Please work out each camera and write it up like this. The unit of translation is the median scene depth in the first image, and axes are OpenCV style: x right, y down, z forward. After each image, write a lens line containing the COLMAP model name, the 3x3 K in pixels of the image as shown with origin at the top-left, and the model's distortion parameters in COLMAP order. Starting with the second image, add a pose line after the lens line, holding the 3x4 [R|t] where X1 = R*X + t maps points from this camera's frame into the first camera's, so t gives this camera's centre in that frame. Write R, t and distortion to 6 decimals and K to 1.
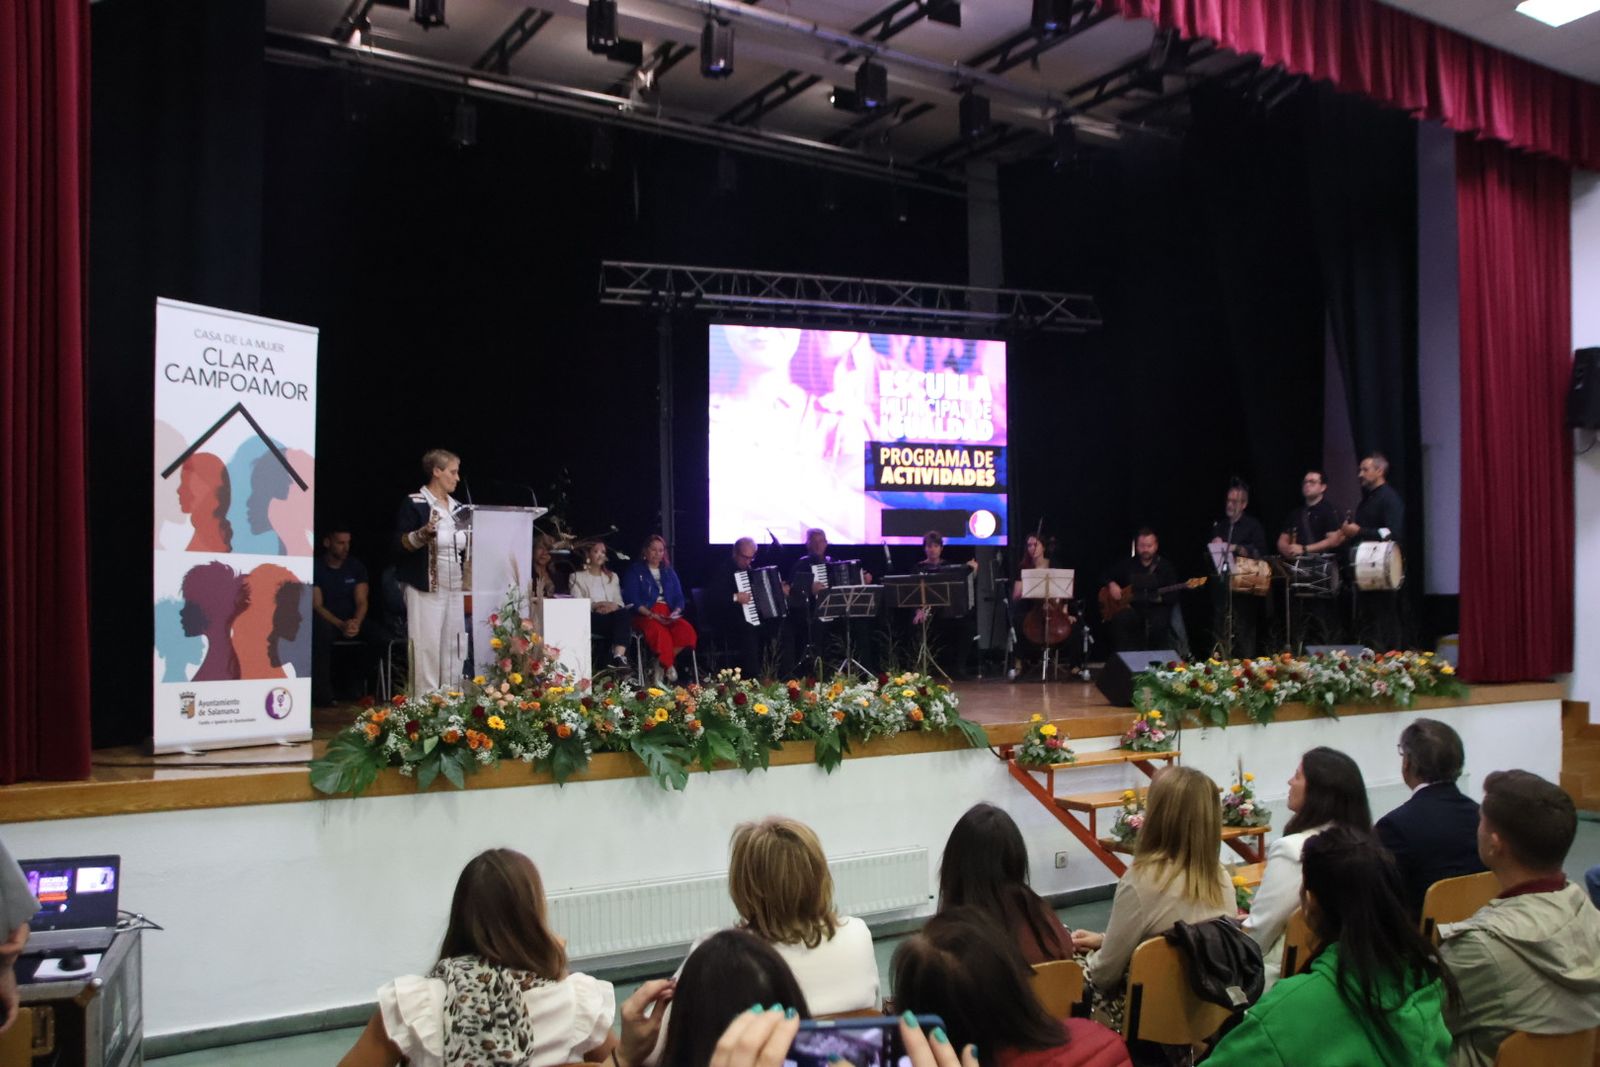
lens RADIAL K [[1347.0, 0, 786.5], [0, 1347.0, 561.0], [0, 0, 1]] dist [-0.093720, 0.032162]
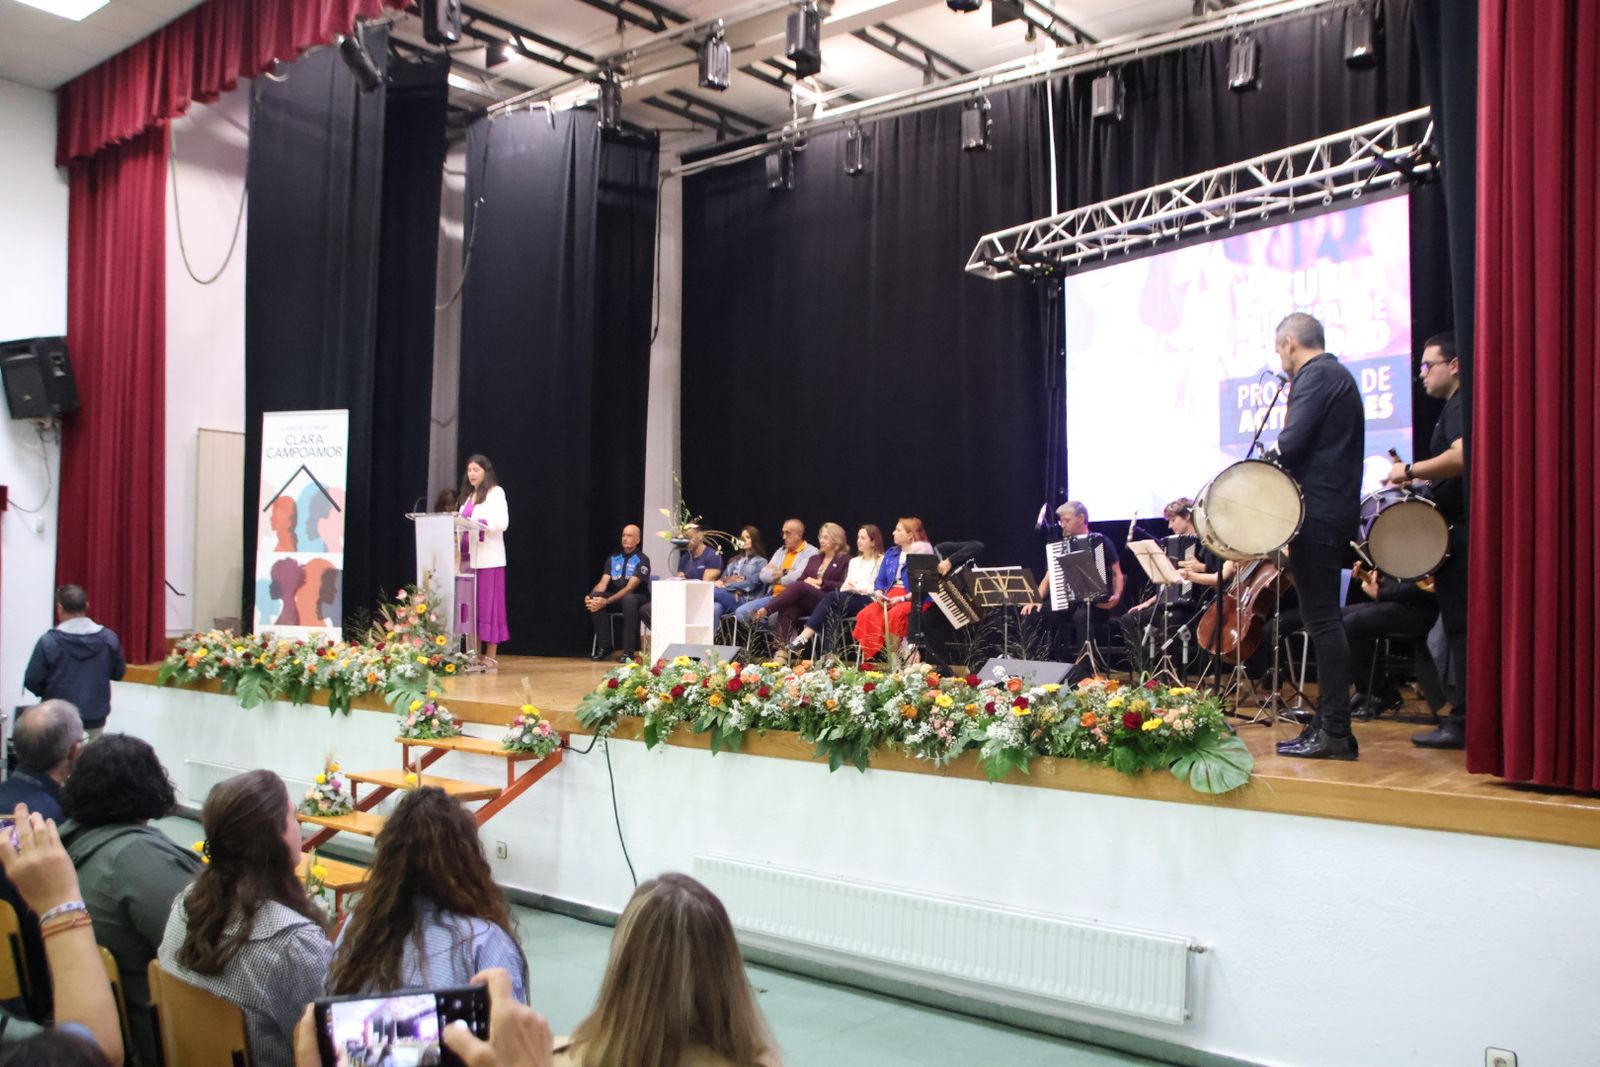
lens RADIAL K [[1362.6, 0, 792.6], [0, 1362.6, 574.9], [0, 0, 1]] dist [-0.082973, -0.000666]
pose [[0.306536, -0.004080, -0.951850, 1.384998], [0.017939, 0.999838, 0.001491, 0.031029], [0.951690, -0.017532, 0.306559, 1.029525]]
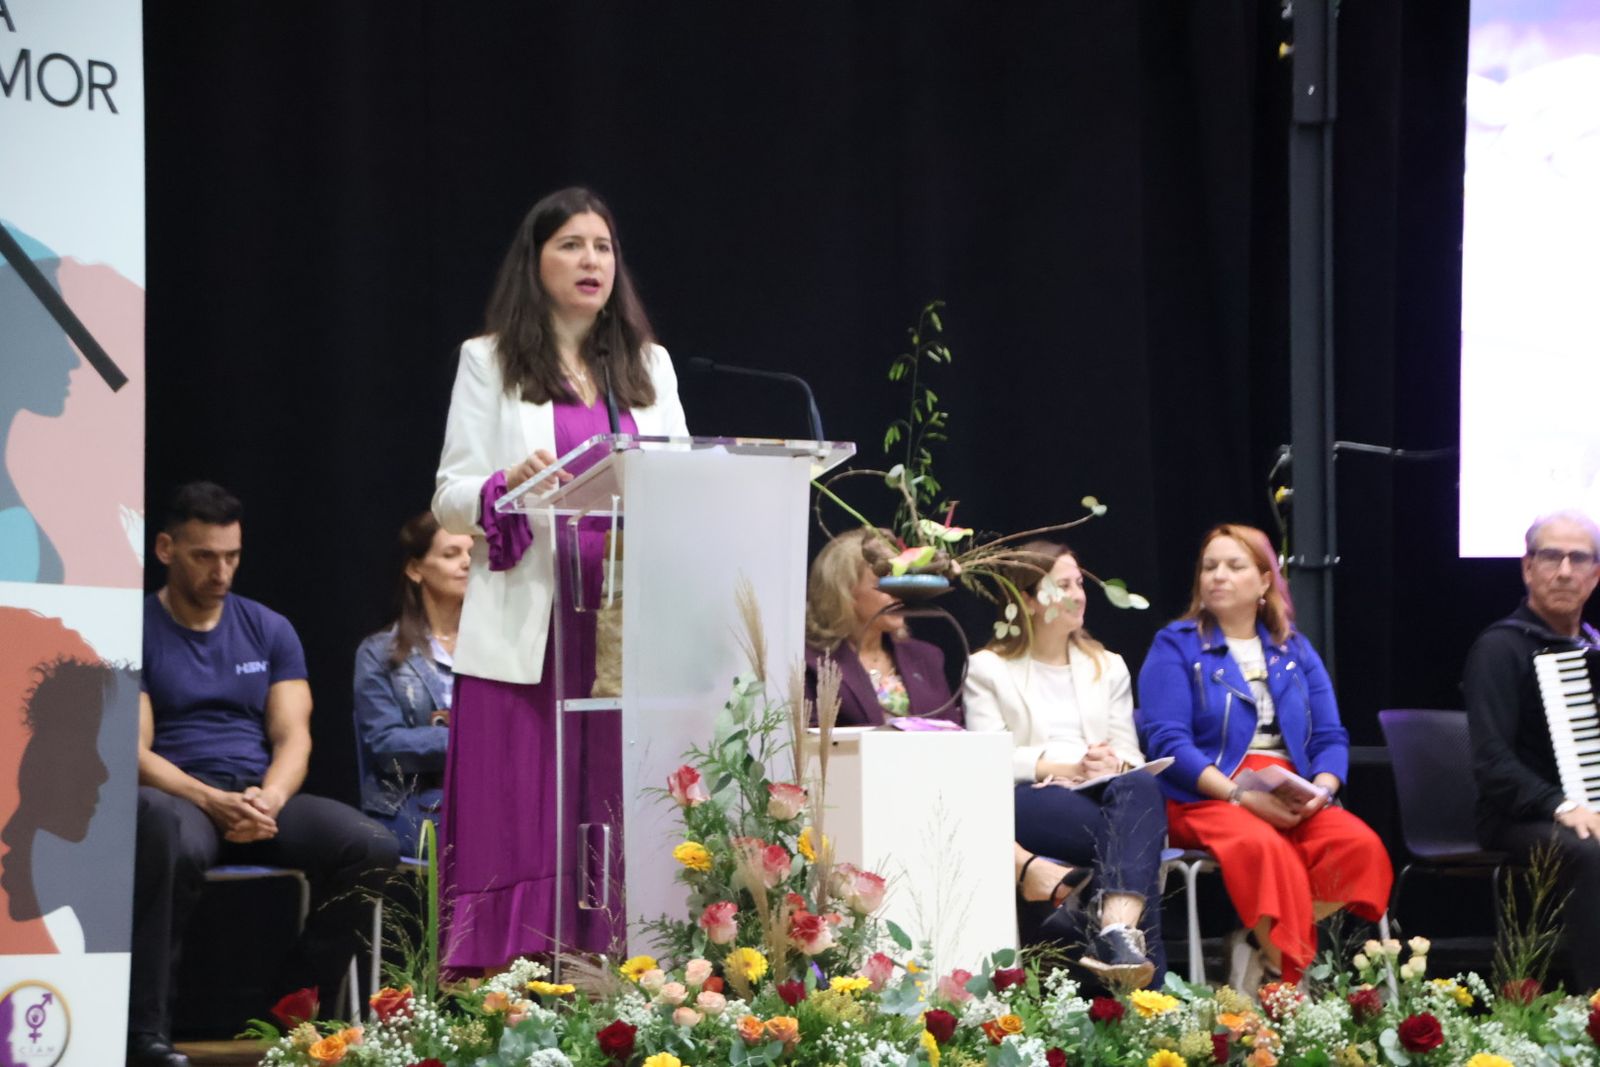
lens RADIAL K [[5251.8, 0, 819.0], [0, 5251.8, 616.4], [0, 0, 1]] dist [1.110803, 0.000000]
pose [[0.977899, 0.003439, -0.209052, 0.088541], [-0.004308, 0.999984, -0.003705, 0.008312], [0.209036, 0.004524, 0.977898, -0.269033]]
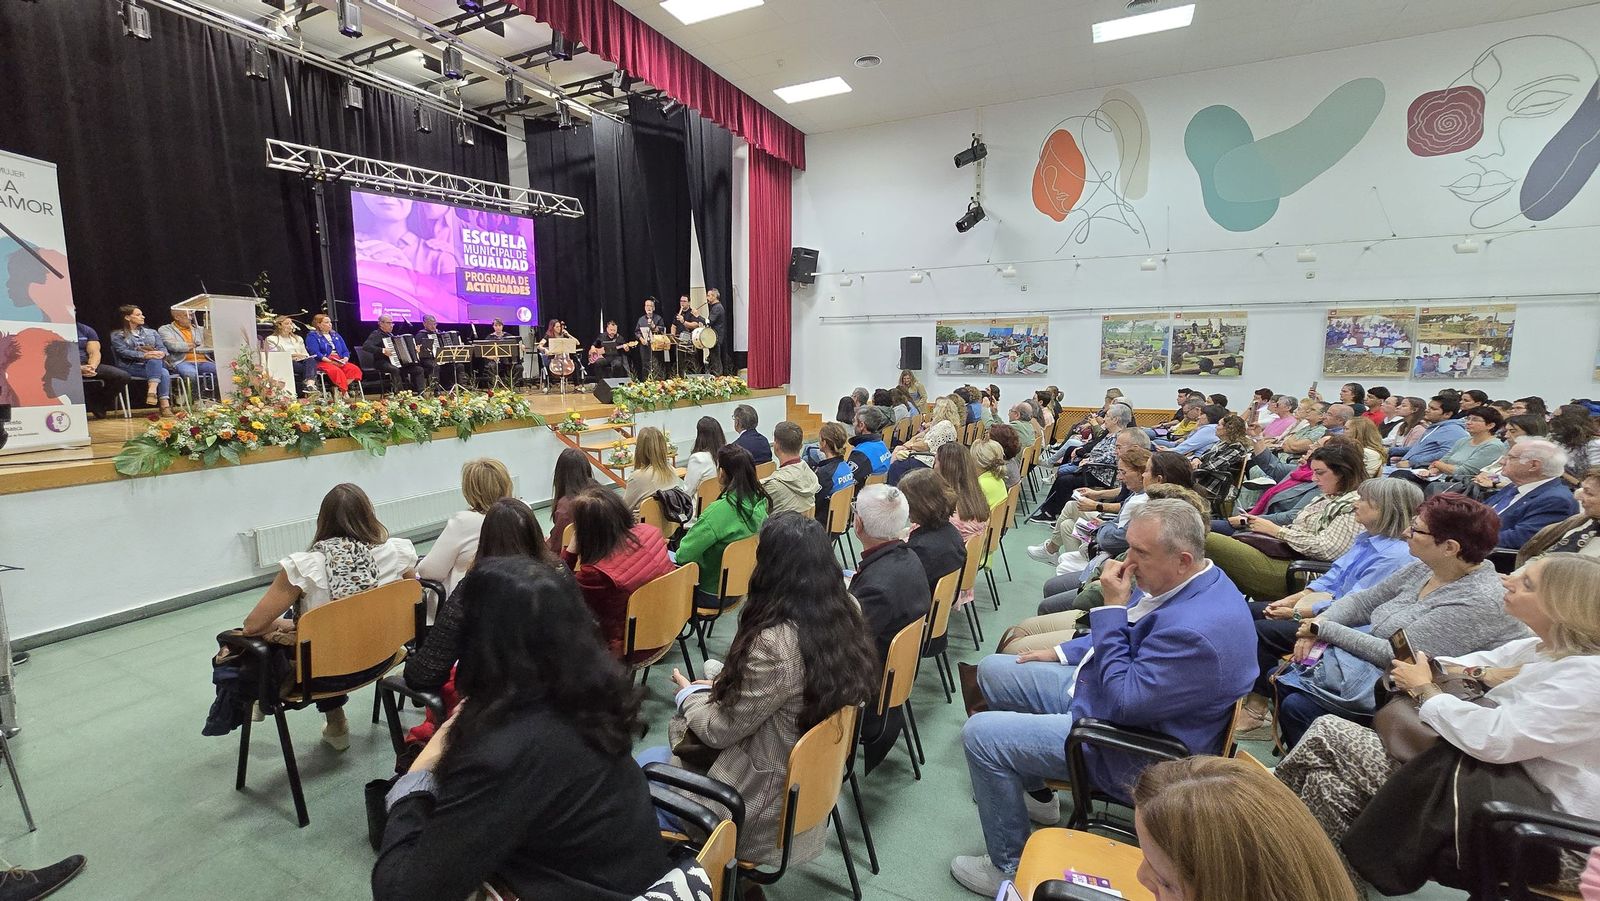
lens RADIAL K [[655.0, 0, 779.4], [0, 655.0, 432.9], [0, 0, 1]] dist [0.012829, 0.000746]
pose [[0.859366, -0.059232, 0.507919, -0.062294], [-0.018049, 0.989137, 0.145888, -0.005576], [-0.511042, -0.134538, 0.848961, -0.060909]]
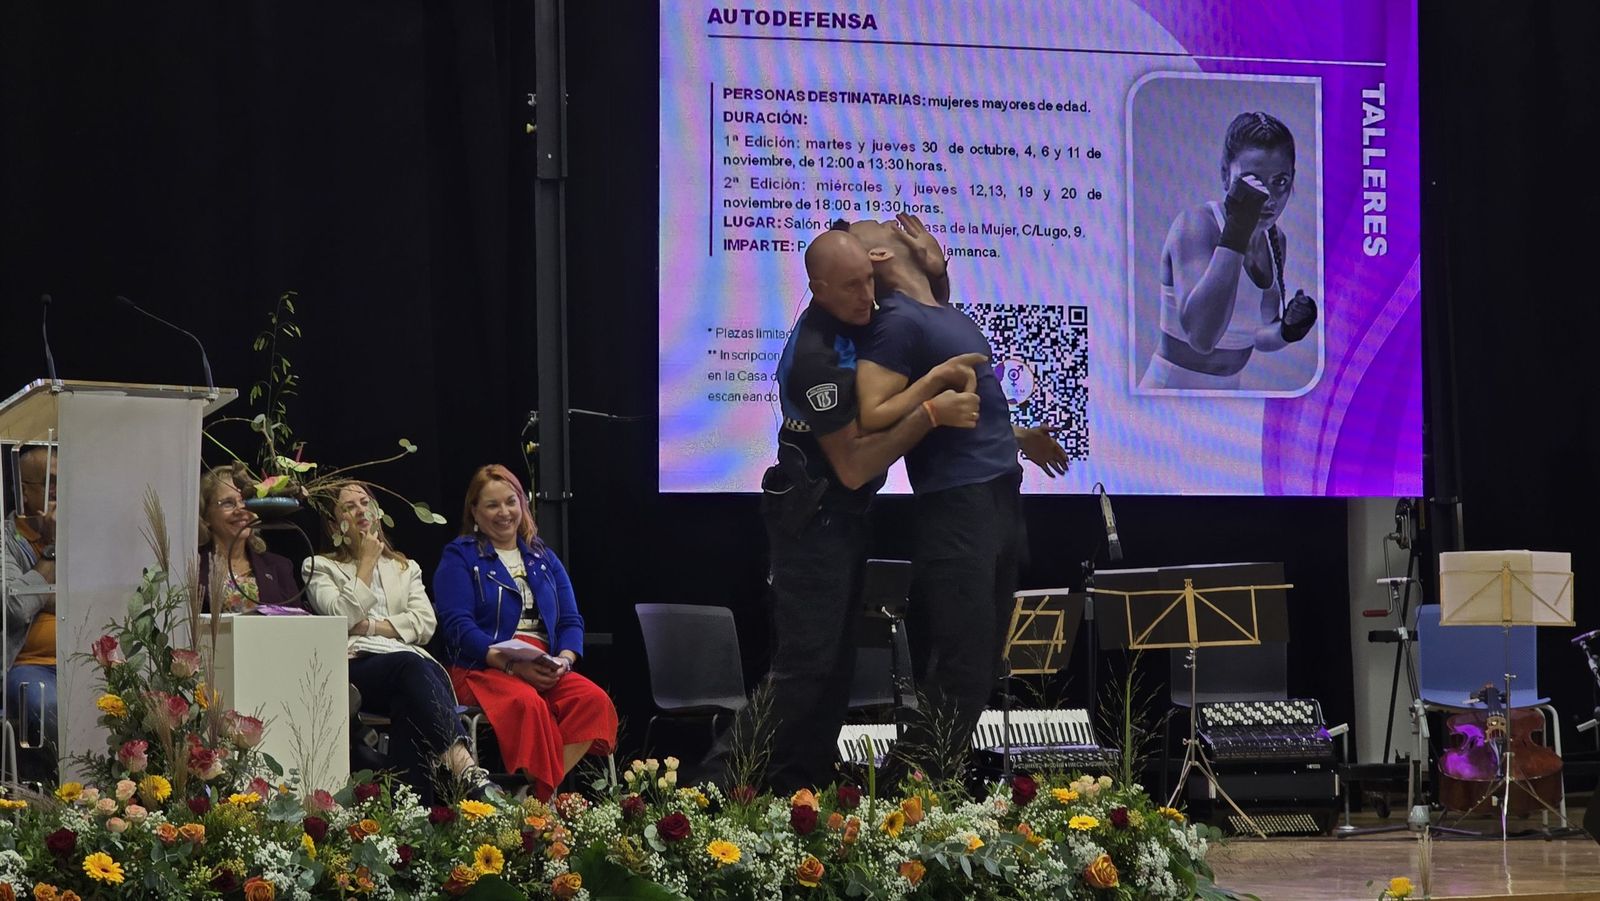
lens RADIAL K [[3708.1, 0, 796.9], [0, 3708.1, 460.1], [0, 0, 1]] dist [0.008436, 0.000000]
pose [[0.999286, 0.001669, -0.037733, 0.047159], [-0.002861, 0.999498, -0.031557, 0.022051], [0.037662, 0.031643, 0.998789, -0.176232]]
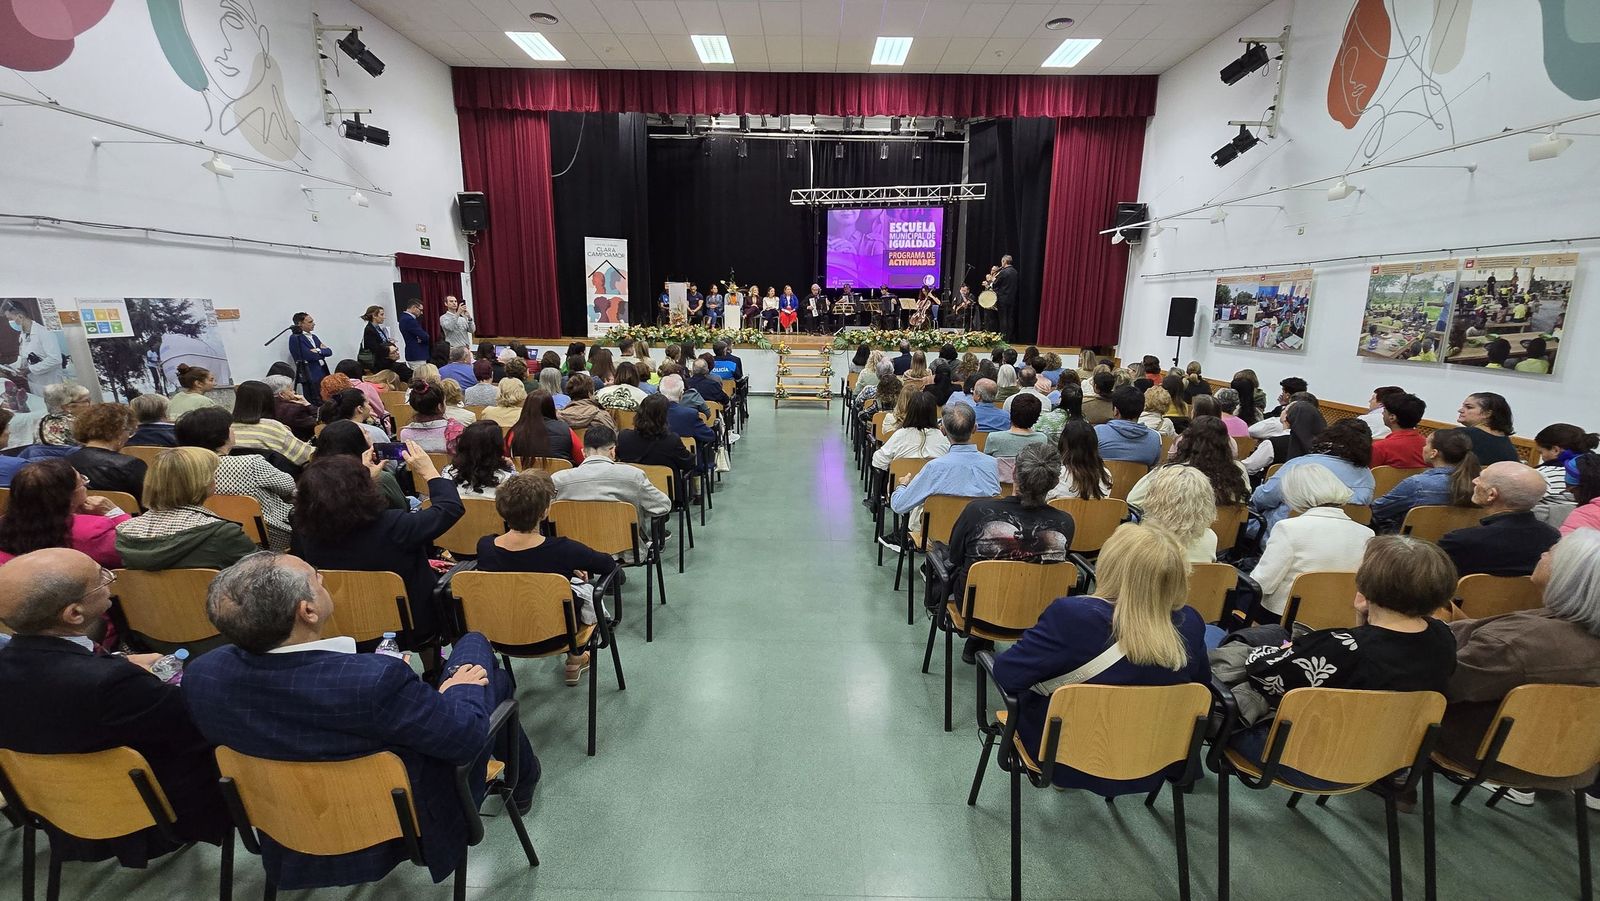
lens RADIAL K [[636.5, 0, 795.2], [0, 636.5, 436.7], [0, 0, 1]] dist [0.000144, 0.000031]
pose [[0.834109, 0.130688, -0.535894, 1.286998], [-0.001490, 0.972058, 0.234736, -0.042821], [0.551597, -0.194997, 0.810997, -0.476839]]
